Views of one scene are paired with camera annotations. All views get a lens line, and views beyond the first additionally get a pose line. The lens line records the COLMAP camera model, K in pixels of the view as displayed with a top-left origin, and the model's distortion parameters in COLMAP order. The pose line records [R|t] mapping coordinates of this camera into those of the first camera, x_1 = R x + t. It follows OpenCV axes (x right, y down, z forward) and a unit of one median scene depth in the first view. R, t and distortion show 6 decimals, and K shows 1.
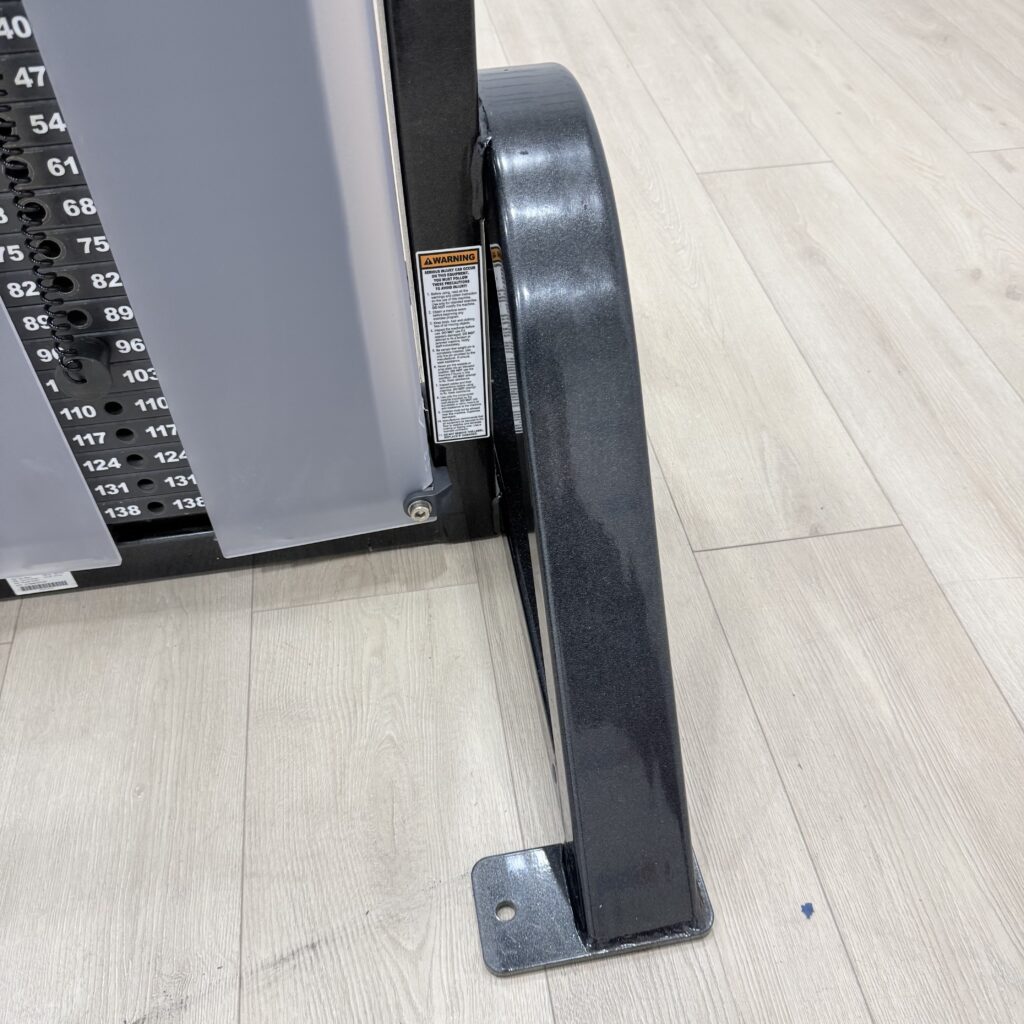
lens RADIAL K [[962.9, 0, 512.0], [0, 962.9, 512.0], [0, 0, 1]] dist [0.118148, -0.228372]
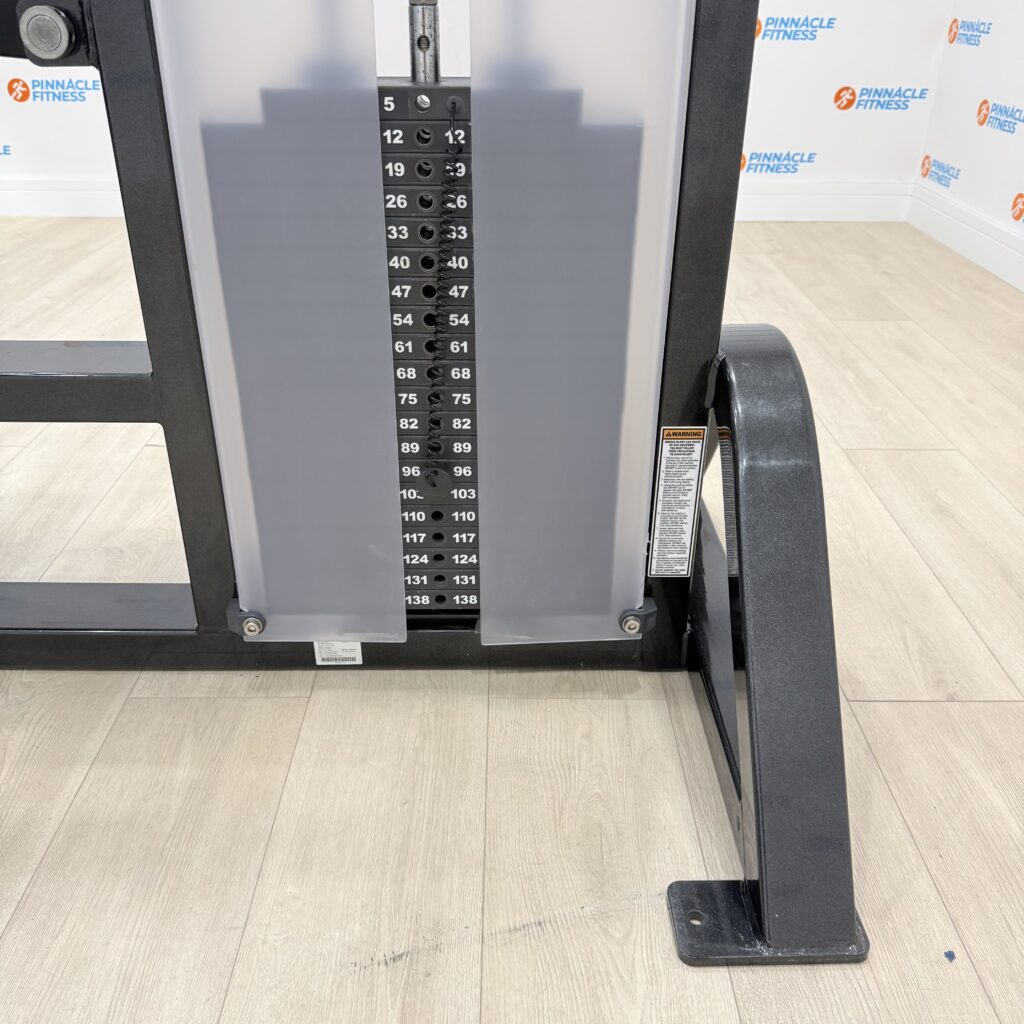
lens RADIAL K [[955.9, 0, 512.0], [0, 955.9, 512.0], [0, 0, 1]] dist [0.178738, -0.376920]
pose [[0.987918, 0.091376, -0.125173, -0.108822], [-0.126502, 0.942046, -0.310719, 0.283922], [0.089527, 0.322799, 0.942224, -0.298303]]
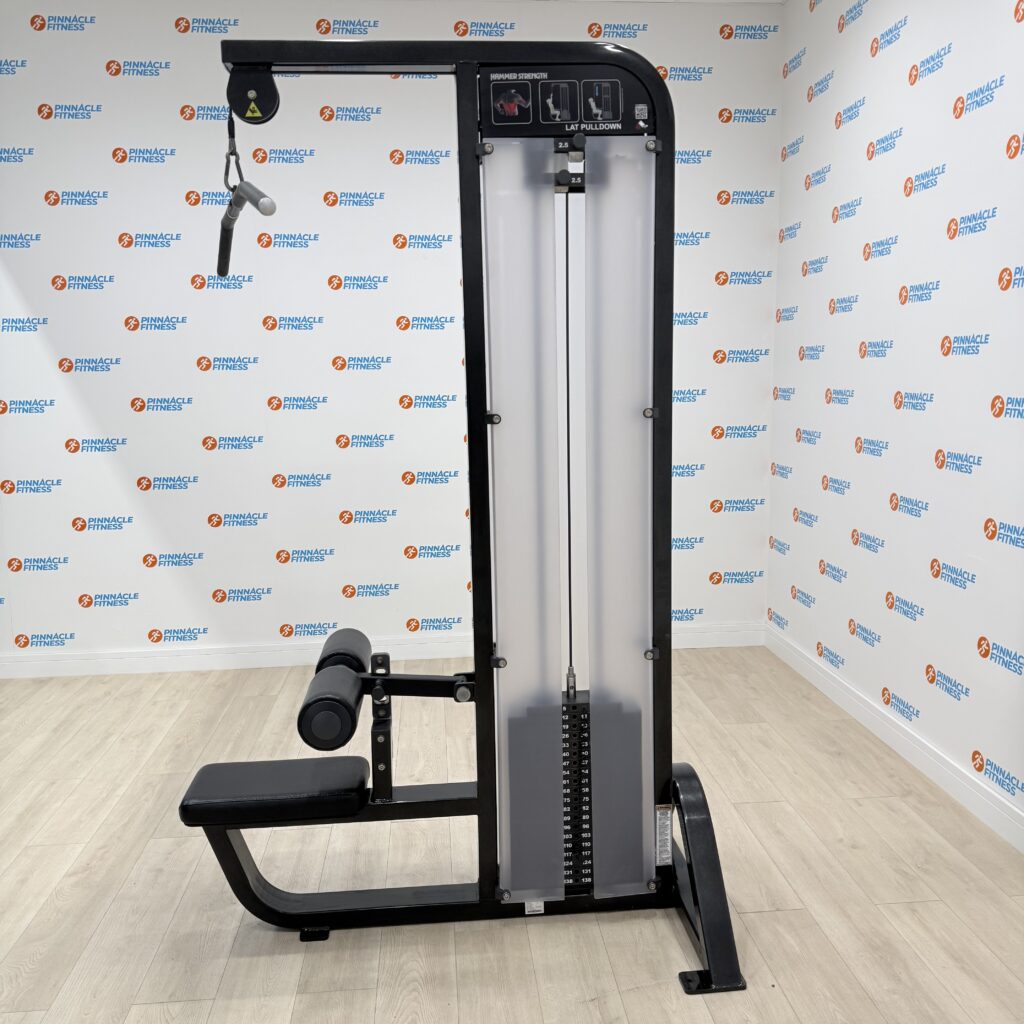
lens RADIAL K [[955.9, 0, 512.0], [0, 955.9, 512.0], [0, 0, 1]] dist [0.178738, -0.376920]
pose [[0.997472, 0.004751, -0.070905, -0.354873], [-0.047779, 0.783411, -0.619664, 1.126888], [0.052604, 0.621485, 0.781658, -2.542951]]
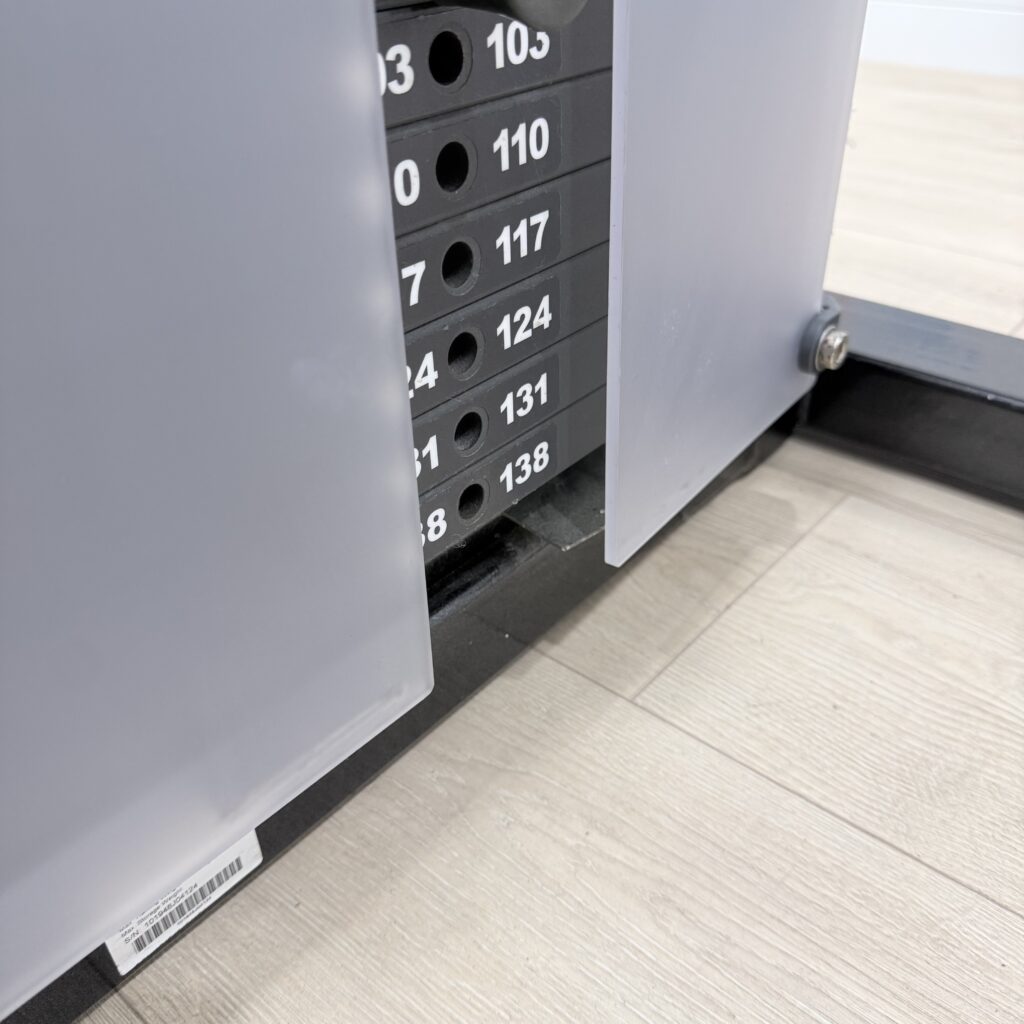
lens RADIAL K [[987.6, 0, 512.0], [0, 987.6, 512.0], [0, 0, 1]] dist [0.158242, -0.430949]
pose [[0.763693, -0.363974, 0.533194, -0.571793], [0.481381, 0.871387, -0.094646, 0.045915], [-0.430169, 0.328950, 0.840682, 0.646512]]
